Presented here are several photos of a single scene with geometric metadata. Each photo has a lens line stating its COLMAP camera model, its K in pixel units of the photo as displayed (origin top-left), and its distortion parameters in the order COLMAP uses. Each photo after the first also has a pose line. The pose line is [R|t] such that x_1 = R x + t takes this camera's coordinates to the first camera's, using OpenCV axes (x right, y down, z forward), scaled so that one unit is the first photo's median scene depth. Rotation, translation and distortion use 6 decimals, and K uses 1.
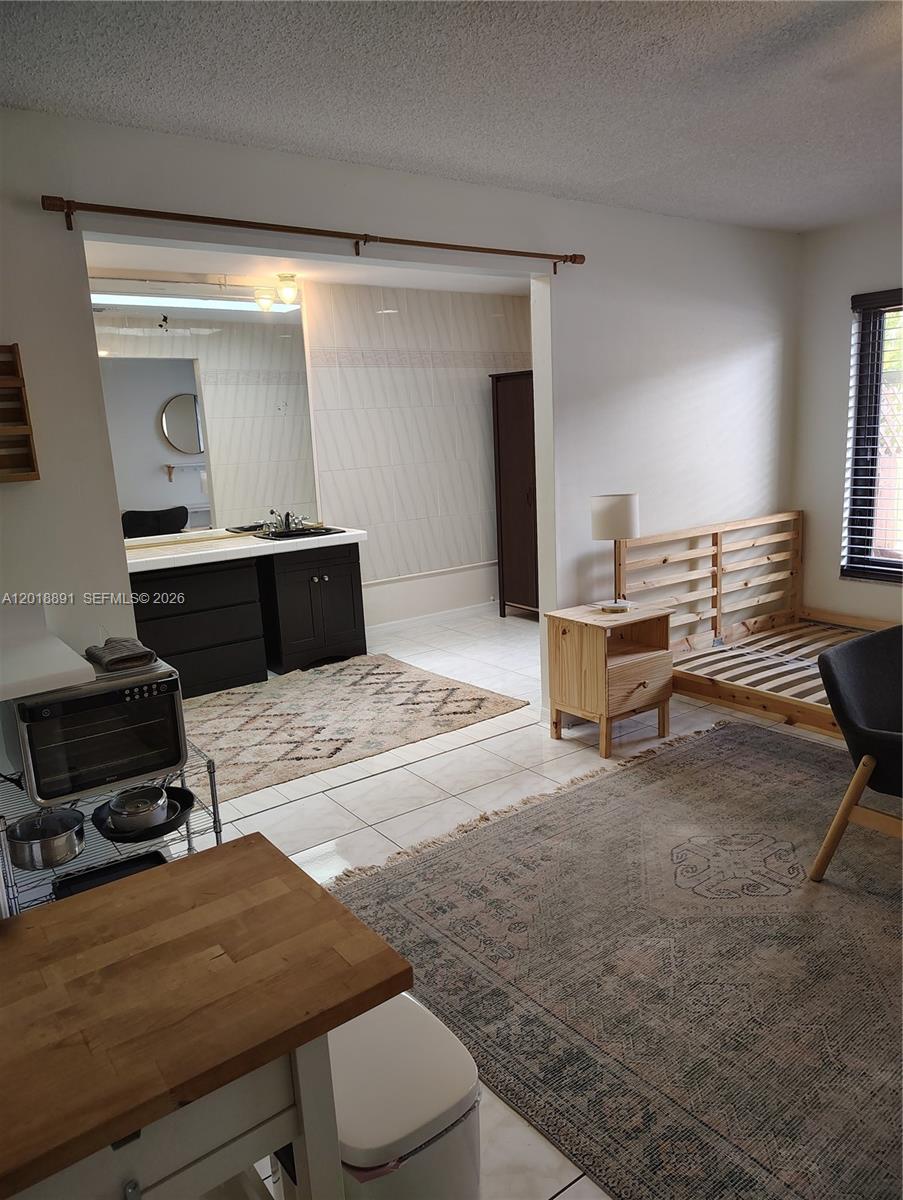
lens RADIAL K [[828.4, 0, 462.4], [0, 828.4, 601.7], [0, 0, 1]] dist [0.044092, -0.049410]
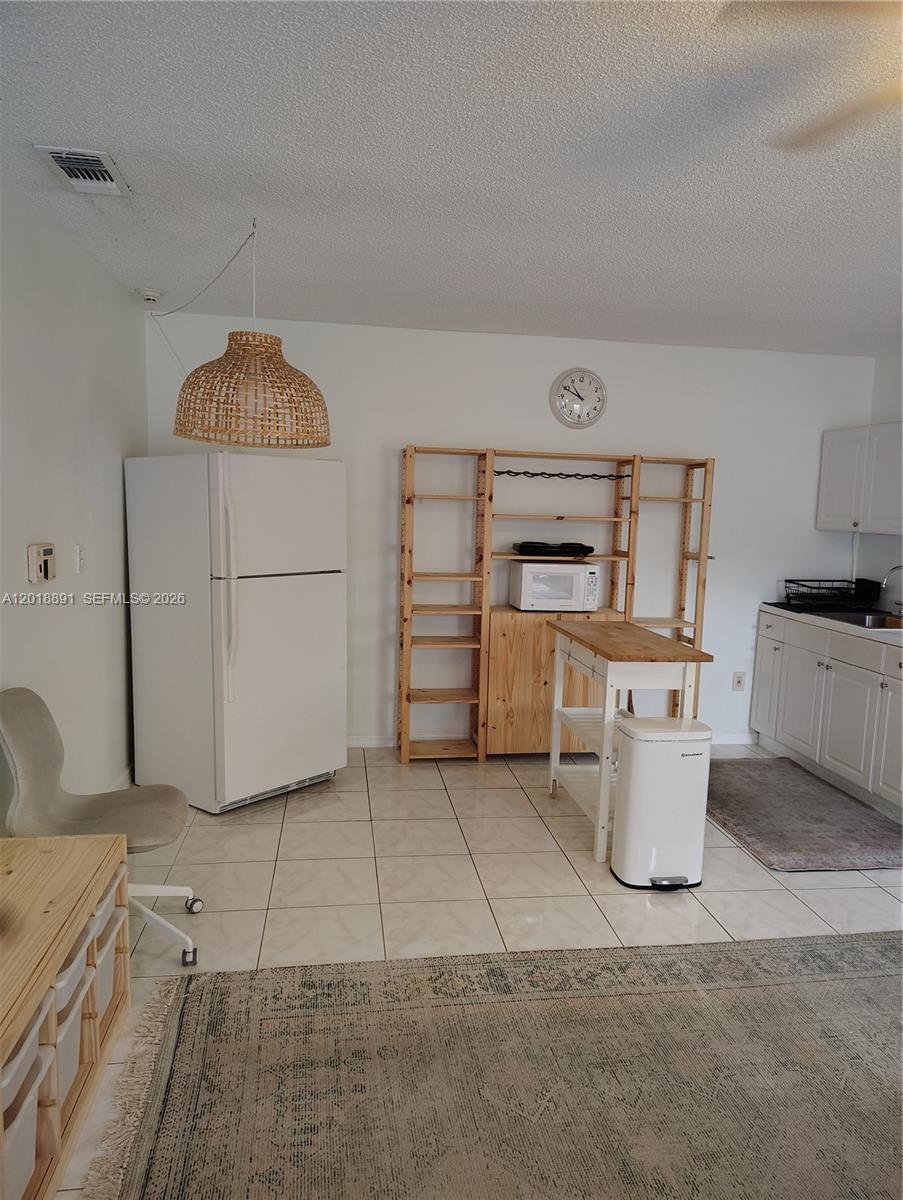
lens RADIAL K [[828.4, 0, 464.6], [0, 828.4, 613.1], [0, 0, 1]] dist [0.044092, -0.049410]
pose [[-0.467613, 0.145202, -0.871926, 0.688837], [-0.196157, 0.944775, 0.262532, -0.111016], [0.861894, 0.293798, -0.413306, 0.395295]]
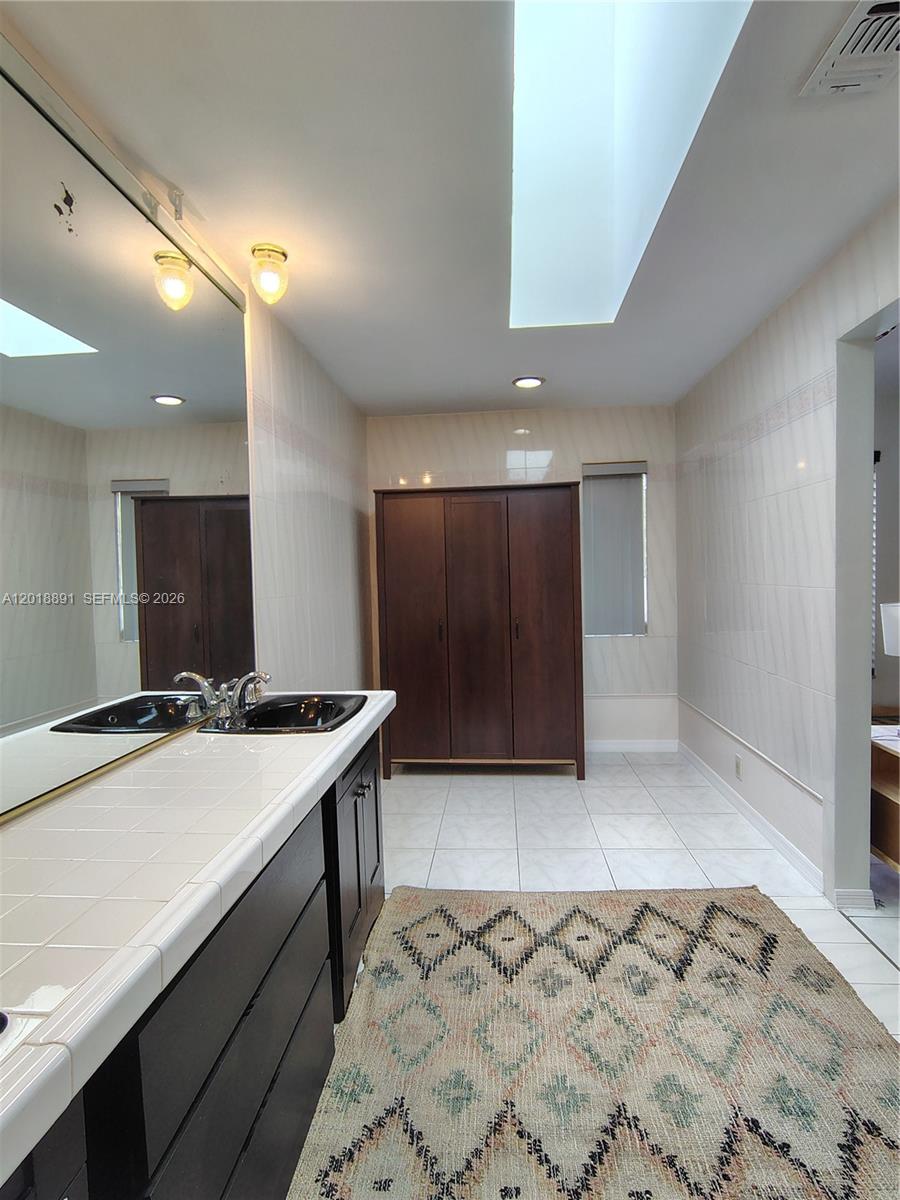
lens RADIAL K [[563.8, 0, 457.1], [0, 563.8, 600.9], [0, 0, 1]] dist [-0.014756, 0.005648]
pose [[0.656550, -0.006148, 0.754258, -0.492720], [0.149768, 0.981119, -0.122370, -0.114401], [-0.739264, 0.193305, 0.645075, 0.845229]]
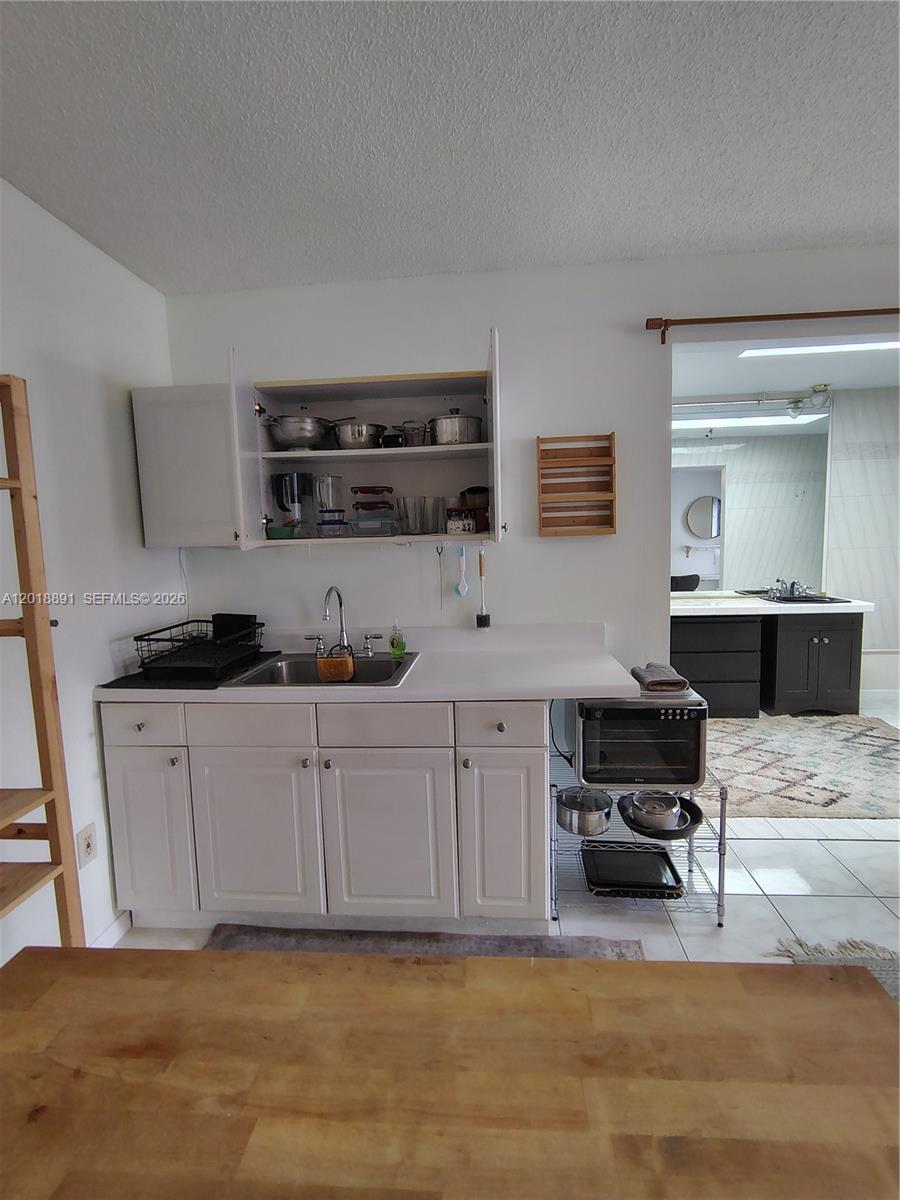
lens RADIAL K [[563.8, 0, 456.7], [0, 563.8, 596.5], [0, 0, 1]] dist [-0.014756, 0.005648]
pose [[0.755378, 0.091582, -0.648858, -0.065341], [-0.143360, 0.989295, -0.027263, 0.006531], [0.639415, 0.113614, 0.760421, 0.105008]]
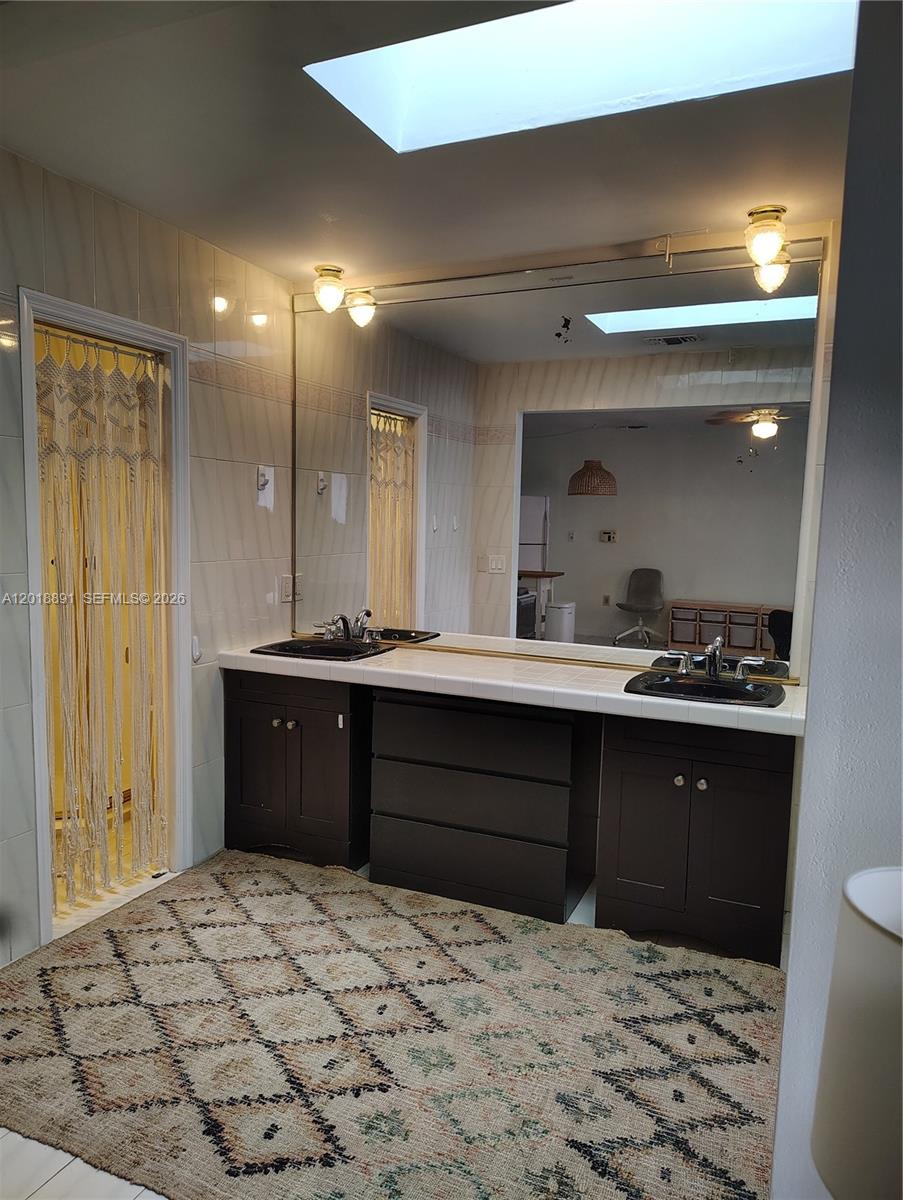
lens RADIAL K [[828.4, 0, 446.7], [0, 828.4, 612.4], [0, 0, 1]] dist [0.044092, -0.049410]
pose [[0.490461, 0.153747, -0.857794, 0.219406], [-0.227518, 0.972767, 0.044266, -0.144014], [0.841239, 0.173453, 0.512085, 0.715127]]
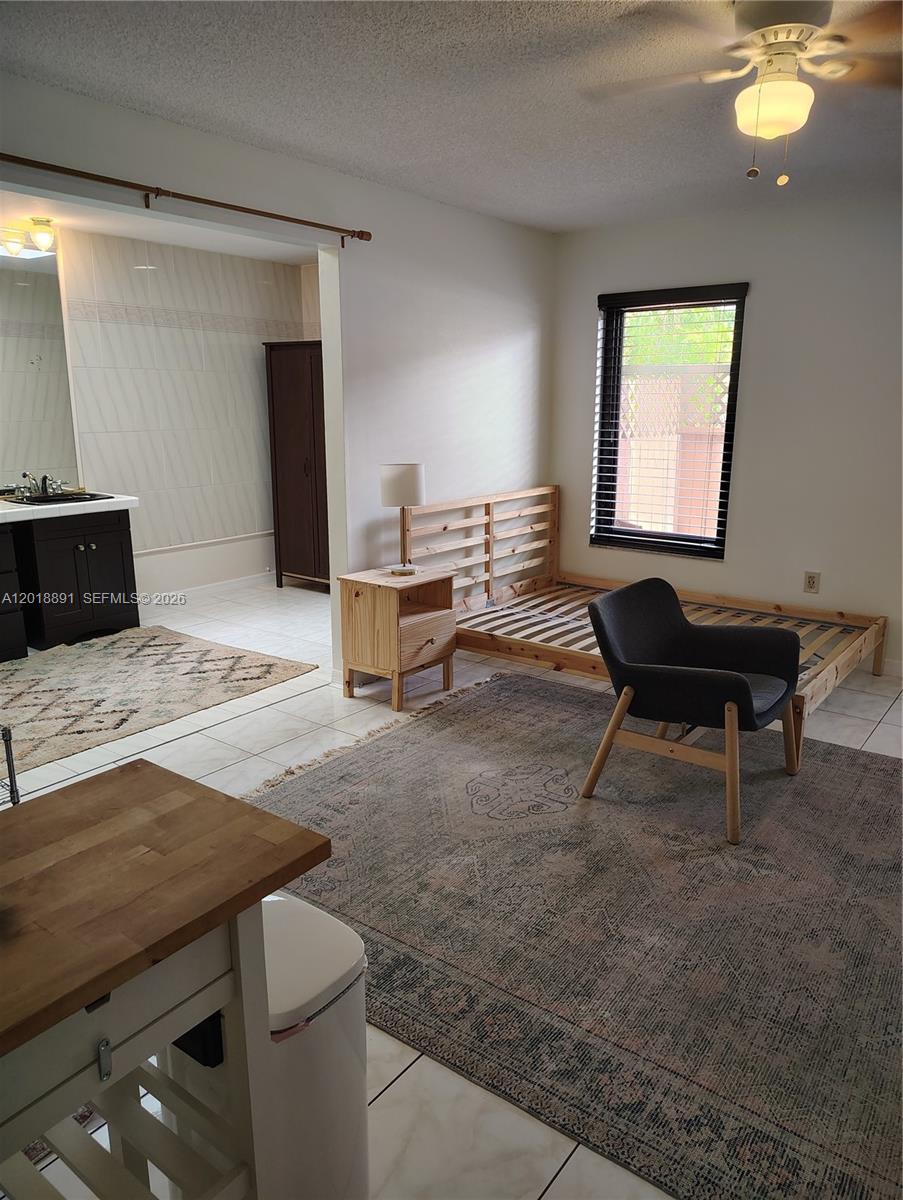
lens RADIAL K [[828.4, 0, 460.4], [0, 828.4, 595.0], [0, 0, 1]] dist [0.044092, -0.049410]
pose [[0.957970, -0.018041, 0.286300, -0.045170], [0.012736, 0.999711, 0.020379, 0.015716], [-0.286585, -0.015876, 0.957923, -0.034310]]
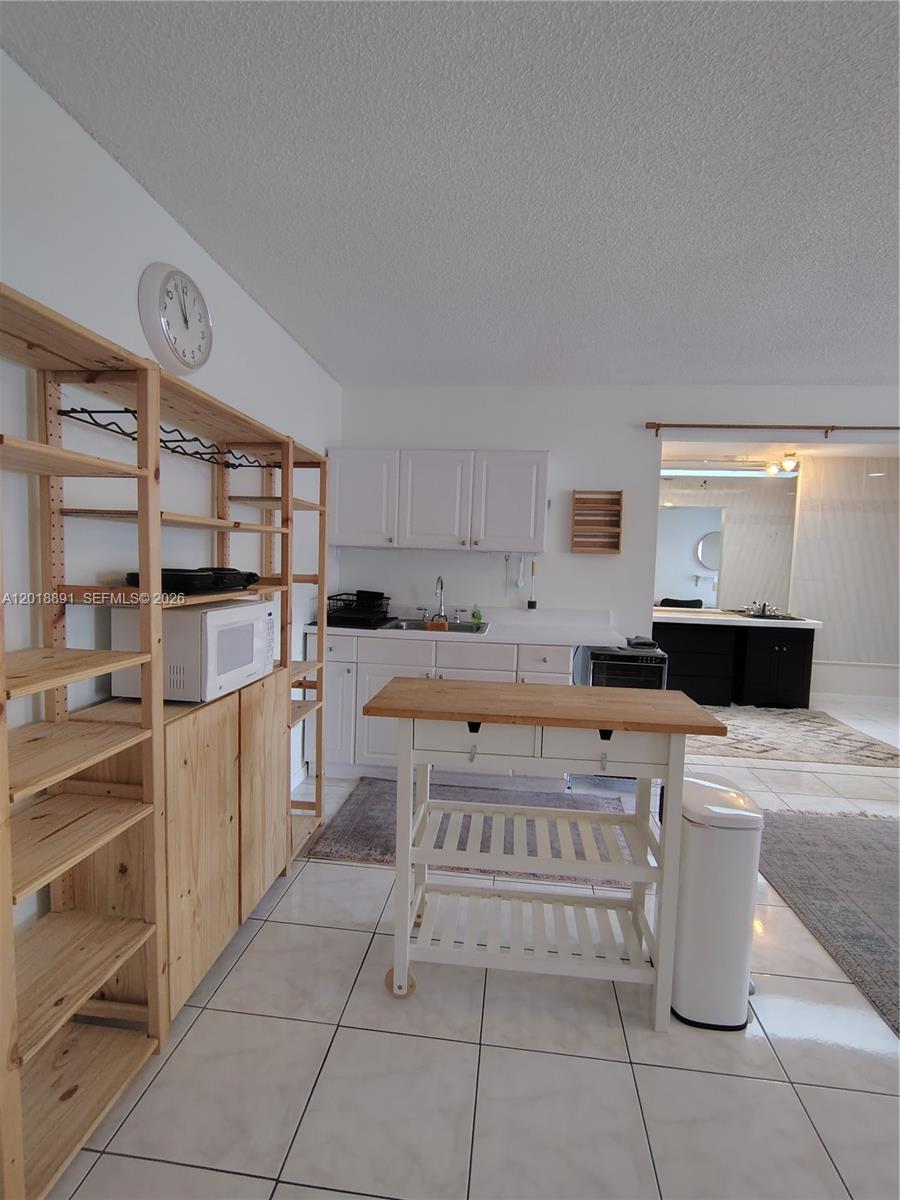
lens RADIAL K [[563.8, 0, 455.3], [0, 563.8, 598.3], [0, 0, 1]] dist [-0.014756, 0.005648]
pose [[0.728372, 0.117387, -0.675051, 0.087022], [-0.206370, 0.977050, -0.052769, 0.069090], [0.653364, 0.177746, 0.735881, -0.157933]]
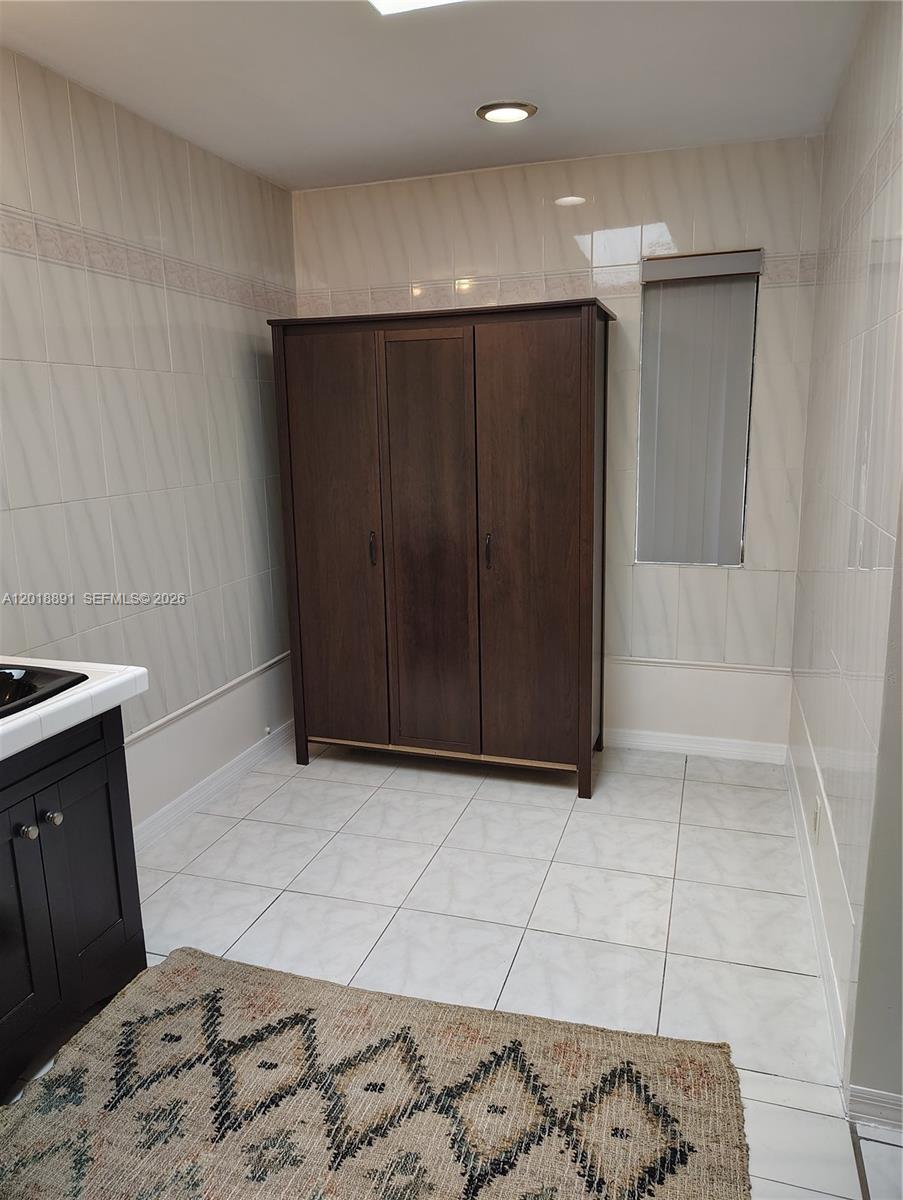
lens RADIAL K [[828.4, 0, 451.8], [0, 828.4, 591.7], [0, 0, 1]] dist [0.044092, -0.049410]
pose [[0.813577, -0.085608, 0.575121, -0.272812], [0.101763, 0.994800, 0.004123, -0.133114], [-0.572483, 0.055172, 0.818058, 0.734269]]
